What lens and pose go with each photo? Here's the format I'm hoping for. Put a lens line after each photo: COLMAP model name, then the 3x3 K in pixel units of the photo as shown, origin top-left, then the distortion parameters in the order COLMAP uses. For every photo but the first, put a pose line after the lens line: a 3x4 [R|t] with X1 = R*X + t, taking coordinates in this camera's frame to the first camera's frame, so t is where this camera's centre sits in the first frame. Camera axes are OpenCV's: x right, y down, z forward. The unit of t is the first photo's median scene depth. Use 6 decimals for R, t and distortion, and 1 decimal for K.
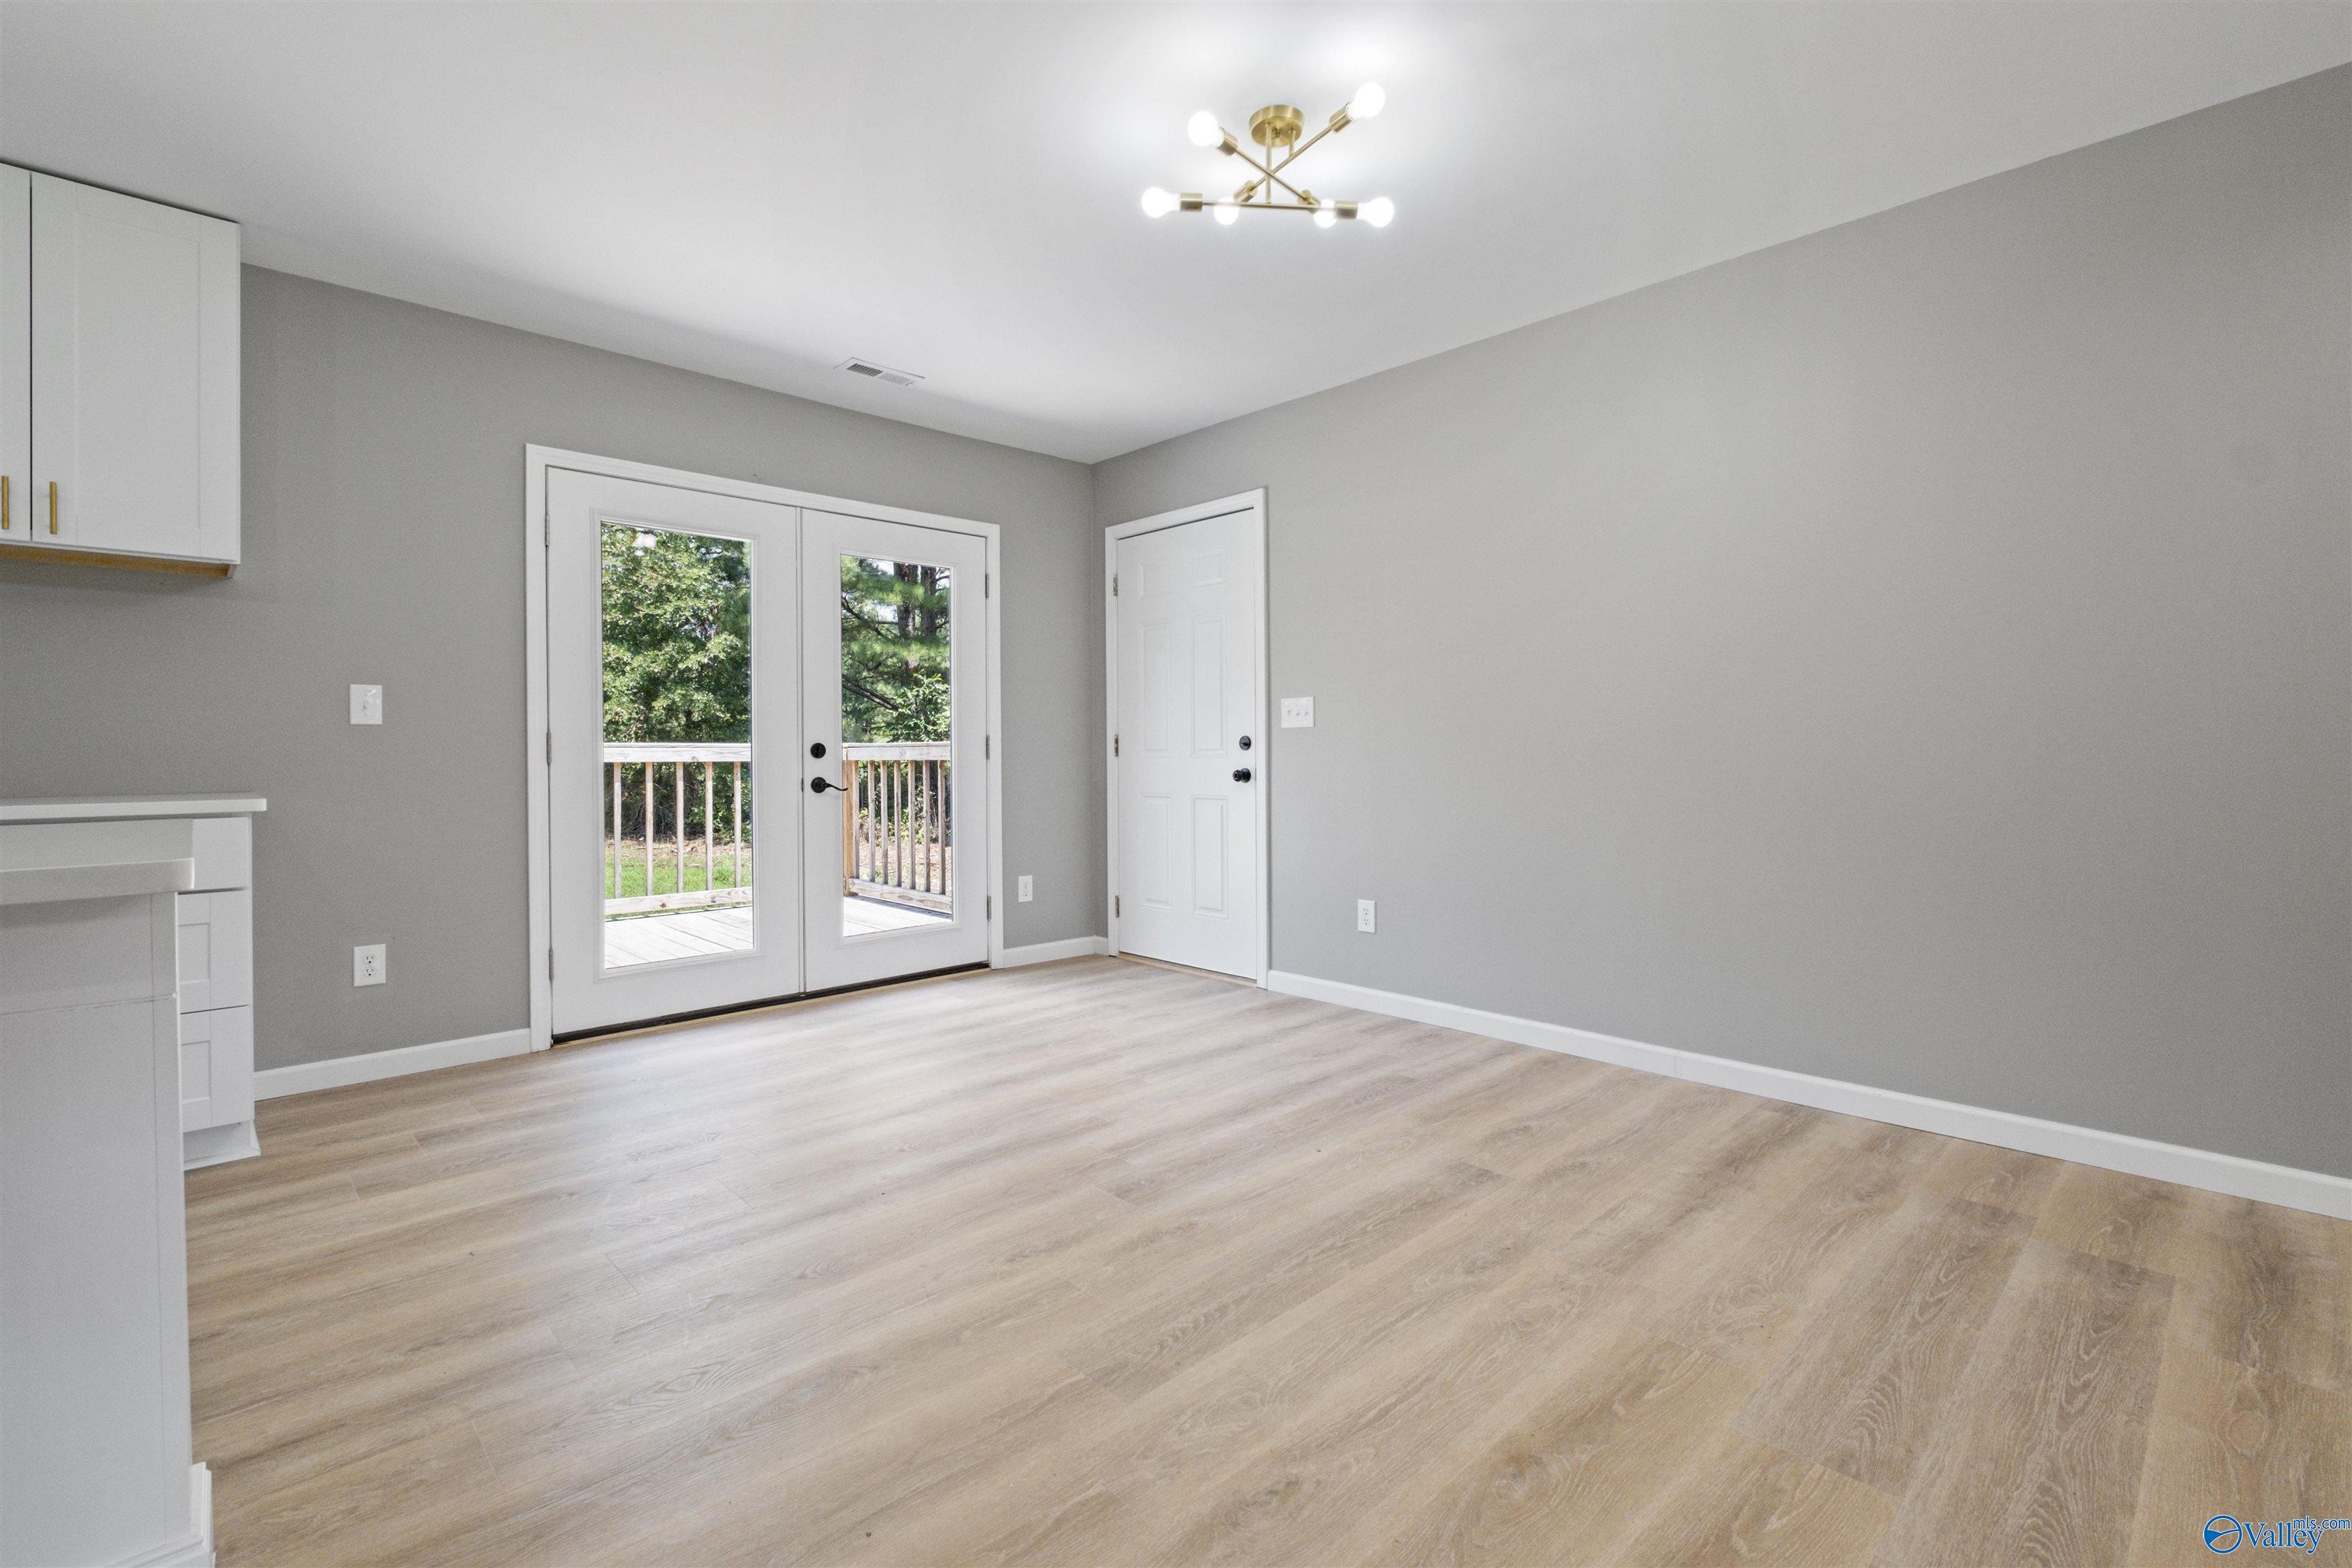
lens RADIAL K [[1029.4, 0, 1172.1], [0, 1029.4, 766.0], [0, 0, 1]] dist [0.001347, -0.002397]
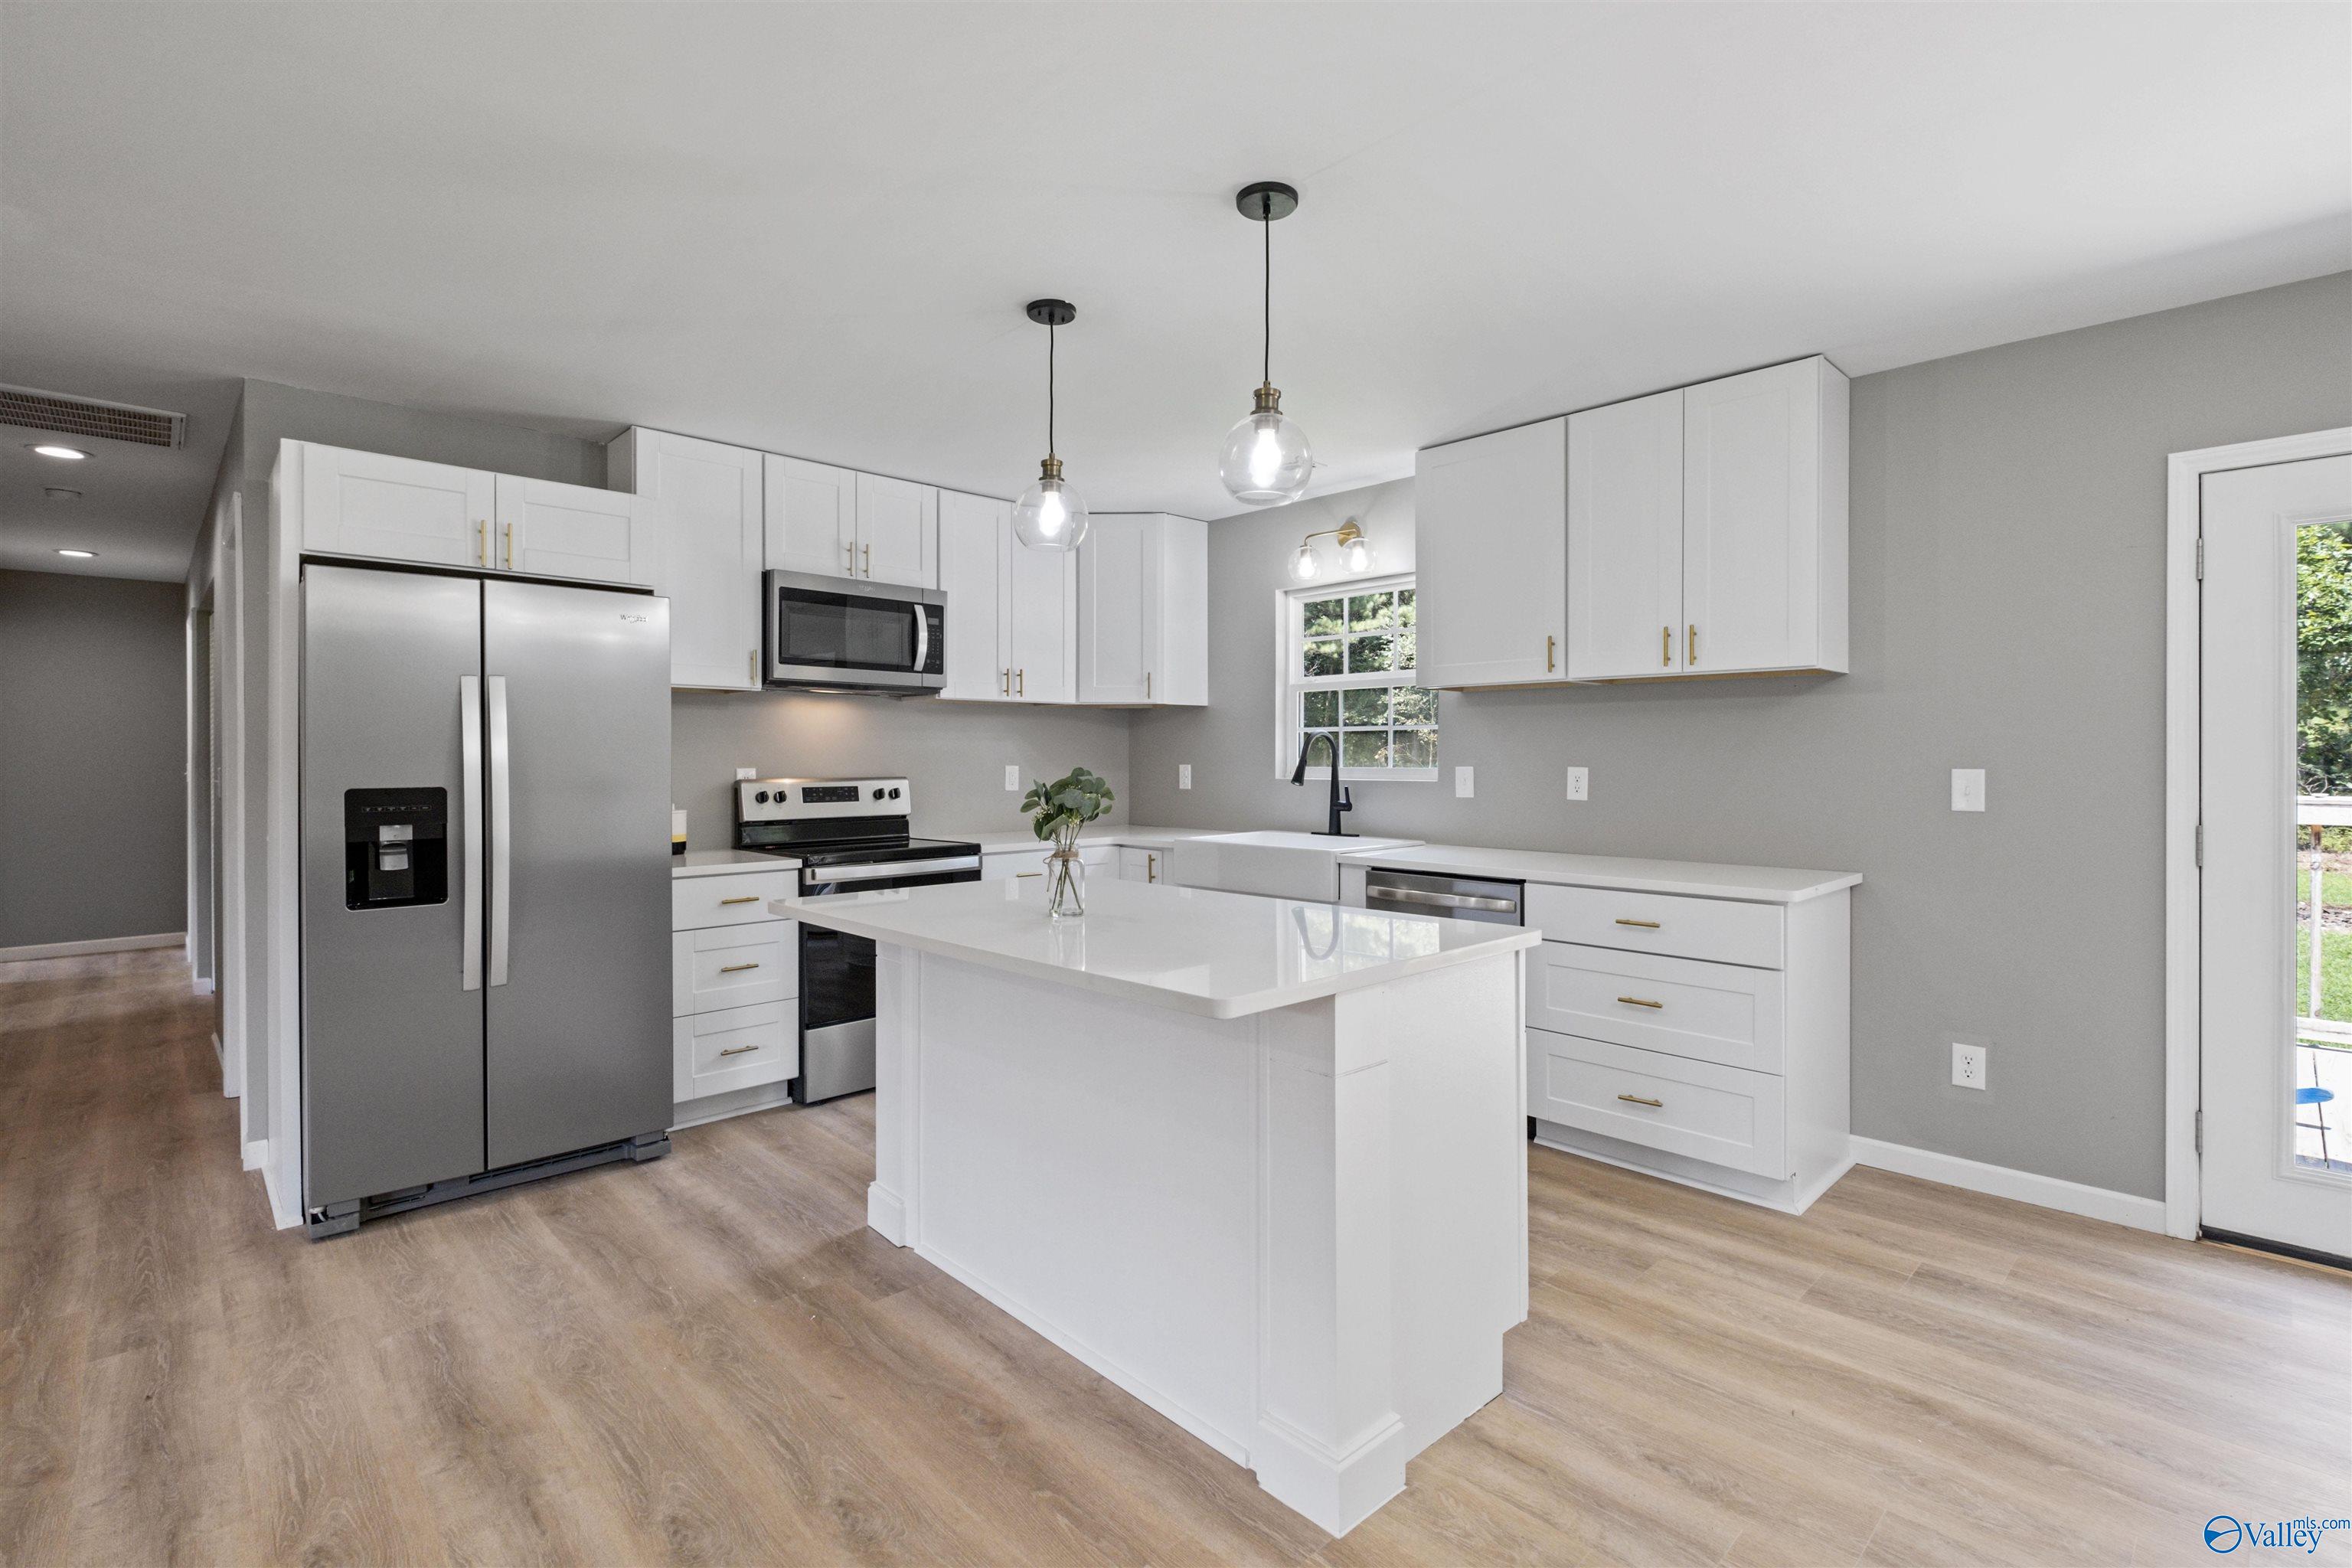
lens RADIAL K [[1082.7, 0, 1175.9], [0, 1082.7, 768.5], [0, 0, 1]] dist [-0.000434, -0.001120]
pose [[0.013836, 0.014481, -0.999799, 0.176193], [-0.013281, 0.999810, 0.014297, -0.074770], [0.999816, 0.013081, 0.014026, 0.235082]]
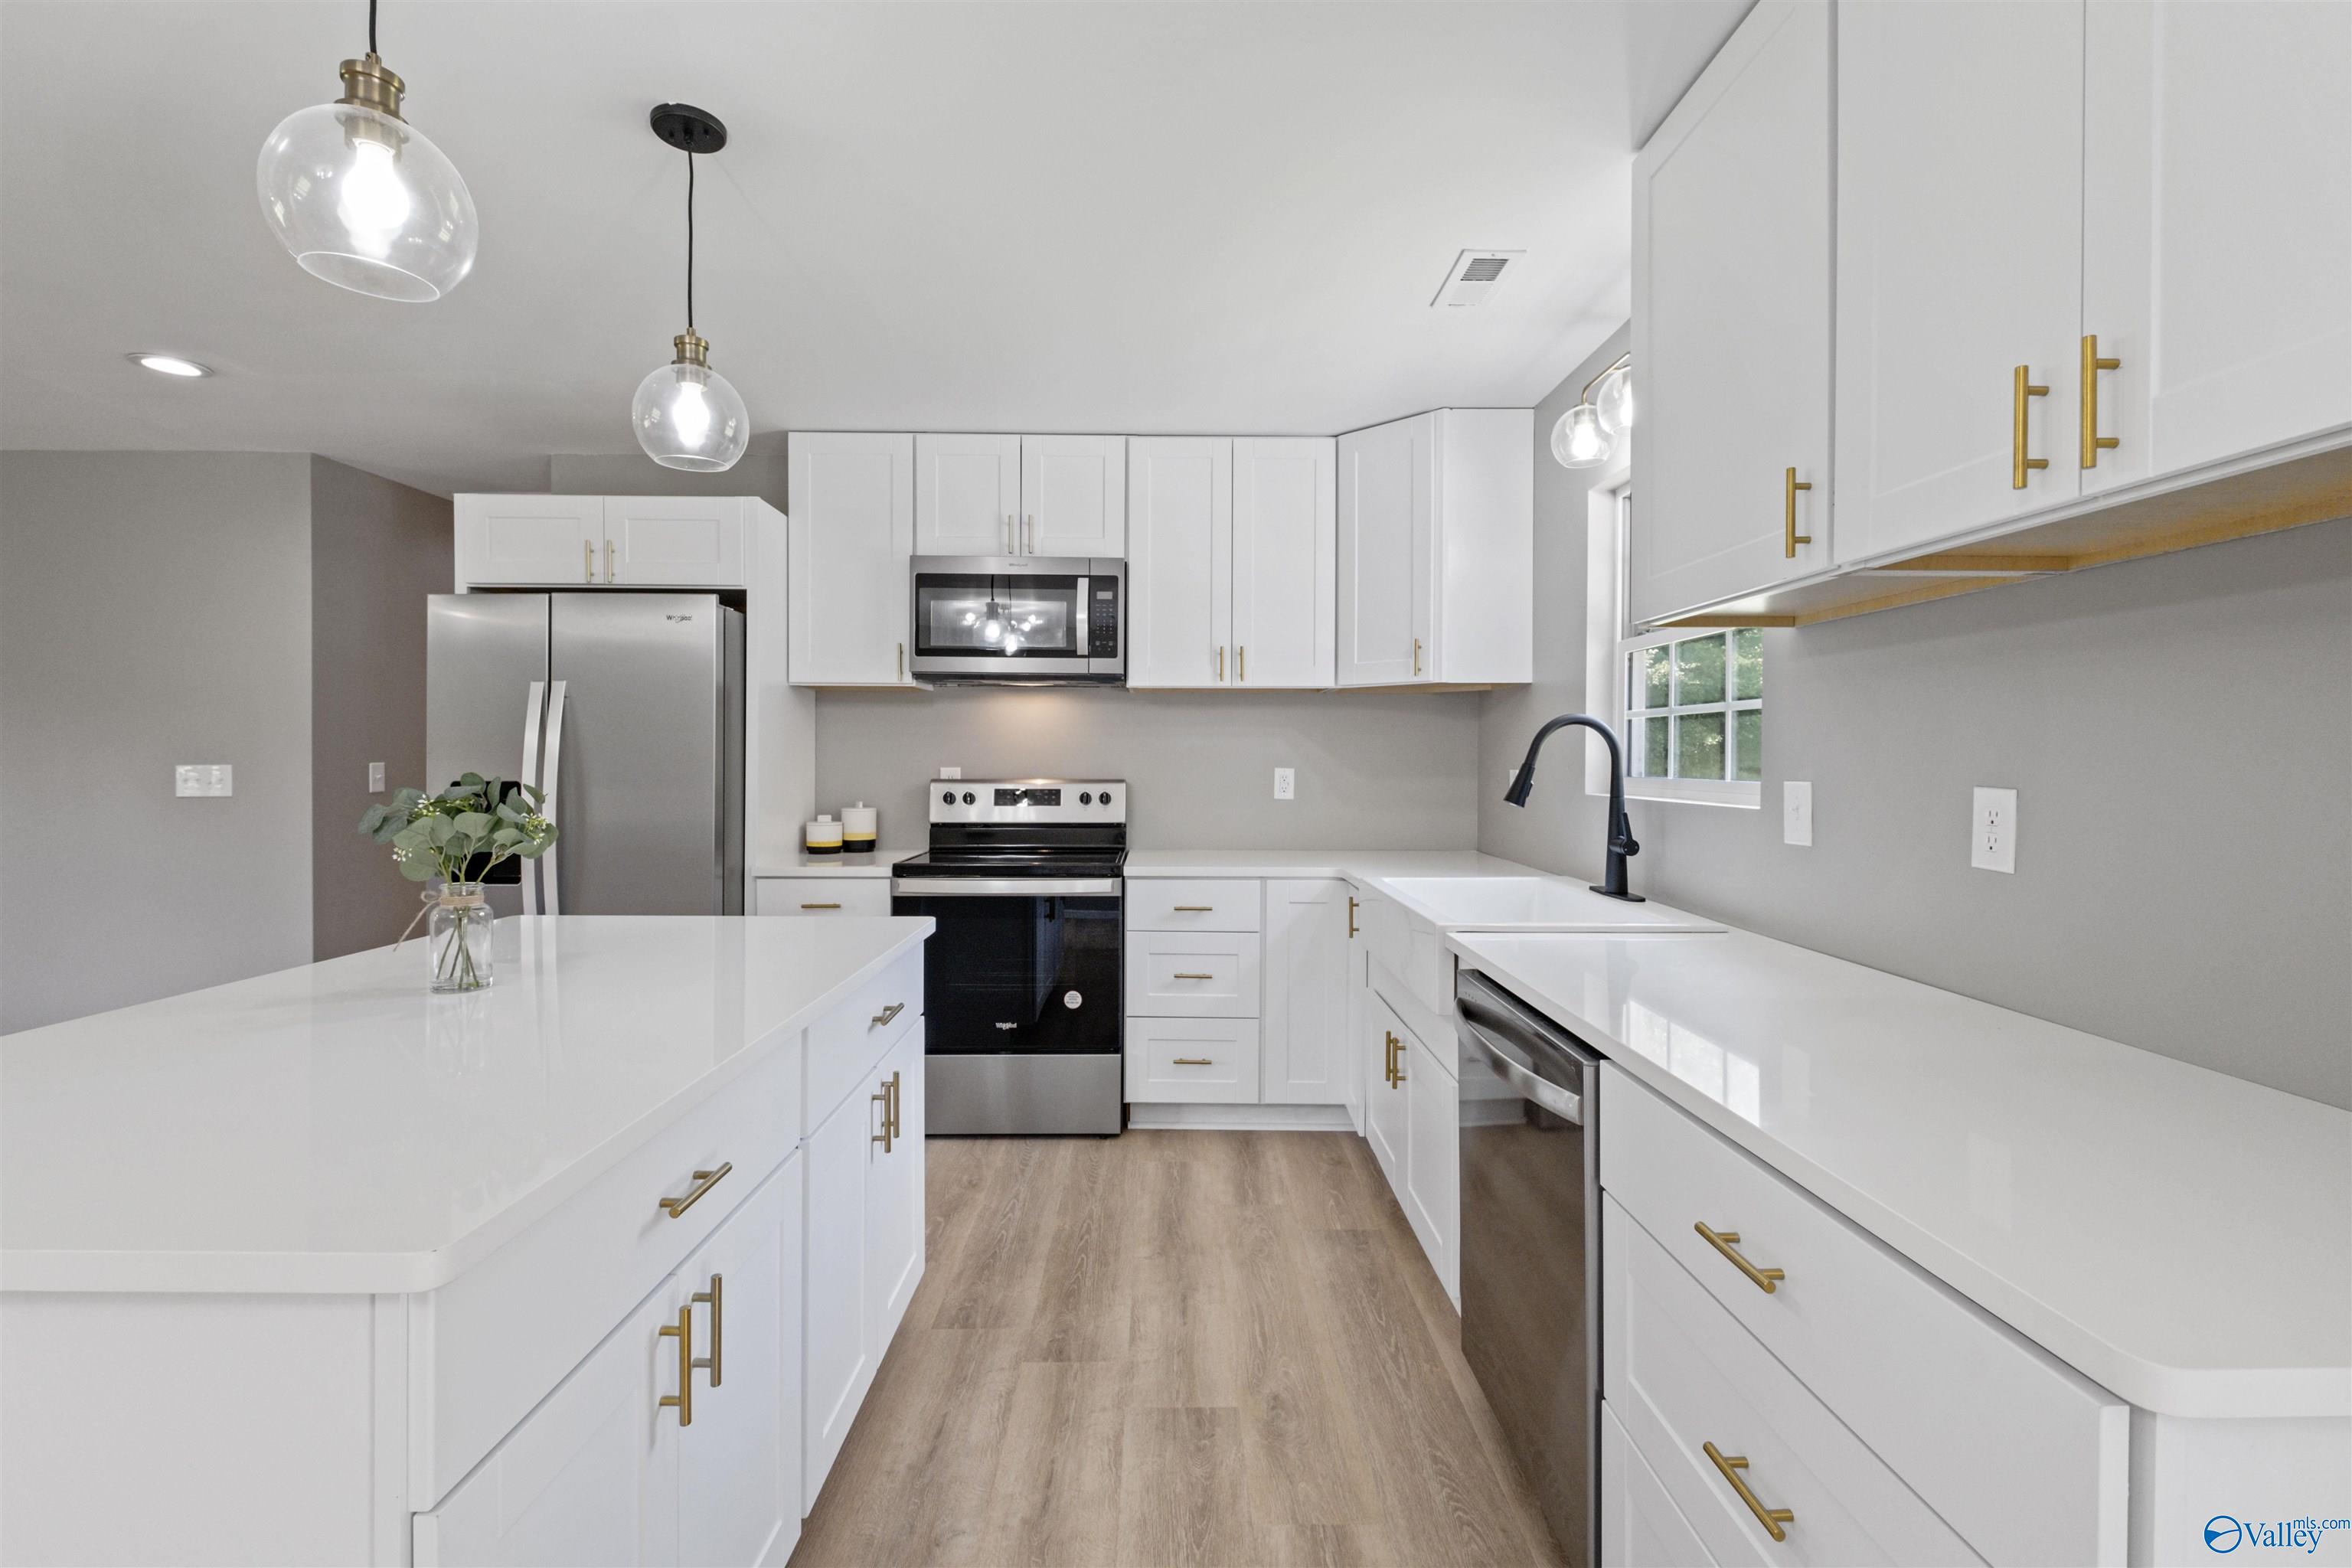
lens RADIAL K [[1029.4, 0, 1172.2], [0, 1029.4, 771.2], [0, 0, 1]] dist [0.001347, -0.002397]
pose [[-0.679197, 0.011998, -0.733857, -0.389336], [-0.011955, 0.999553, 0.027407, -0.080442], [0.733858, 0.027388, -0.678750, 0.703551]]
